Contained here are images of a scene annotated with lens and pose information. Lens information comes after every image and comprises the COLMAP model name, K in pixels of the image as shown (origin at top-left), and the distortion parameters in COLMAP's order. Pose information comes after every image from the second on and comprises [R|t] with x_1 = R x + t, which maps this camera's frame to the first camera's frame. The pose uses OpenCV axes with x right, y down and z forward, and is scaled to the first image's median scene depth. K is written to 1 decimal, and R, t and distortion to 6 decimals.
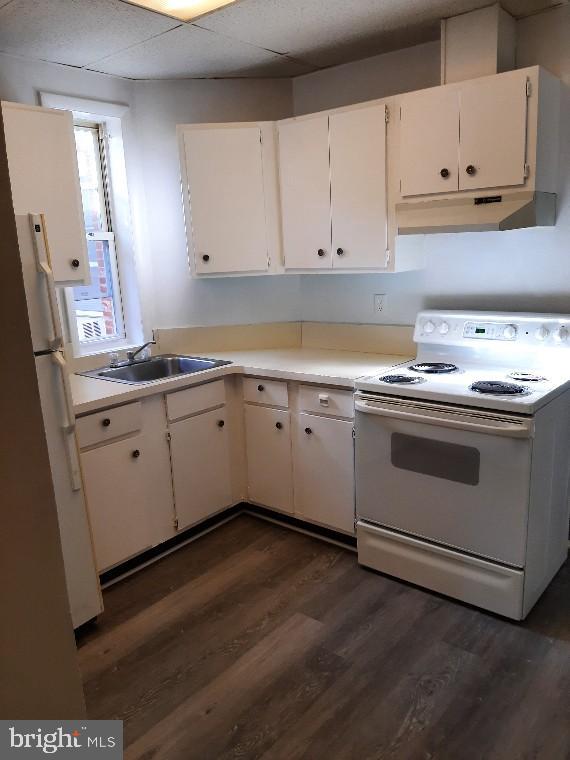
lens RADIAL K [[597.0, 0, 280.3], [0, 597.0, 379.0], [0, 0, 1]] dist [0.101773, -0.208467]
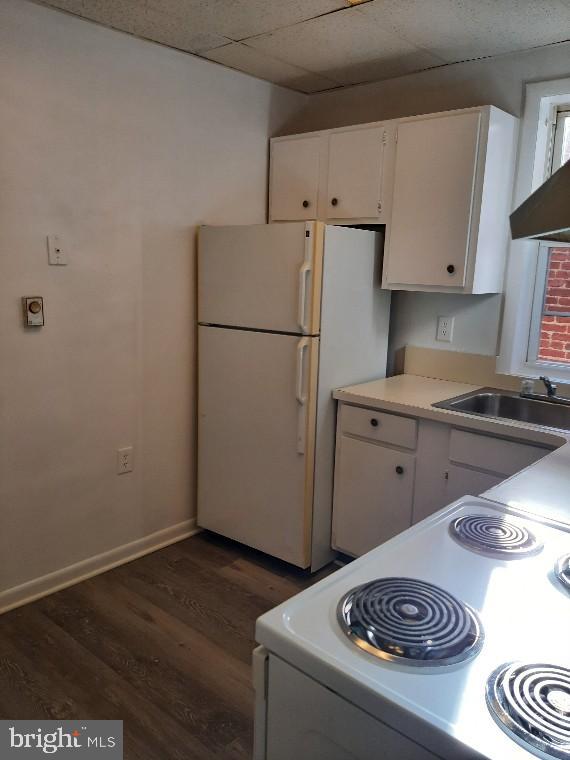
lens RADIAL K [[597.0, 0, 280.3], [0, 597.0, 379.0], [0, 0, 1]] dist [0.101773, -0.208467]
pose [[-0.061769, 0.230166, -0.971189, 0.712848], [-0.238977, 0.941333, 0.238290, -0.207860], [0.969058, 0.246811, -0.003141, 0.856554]]
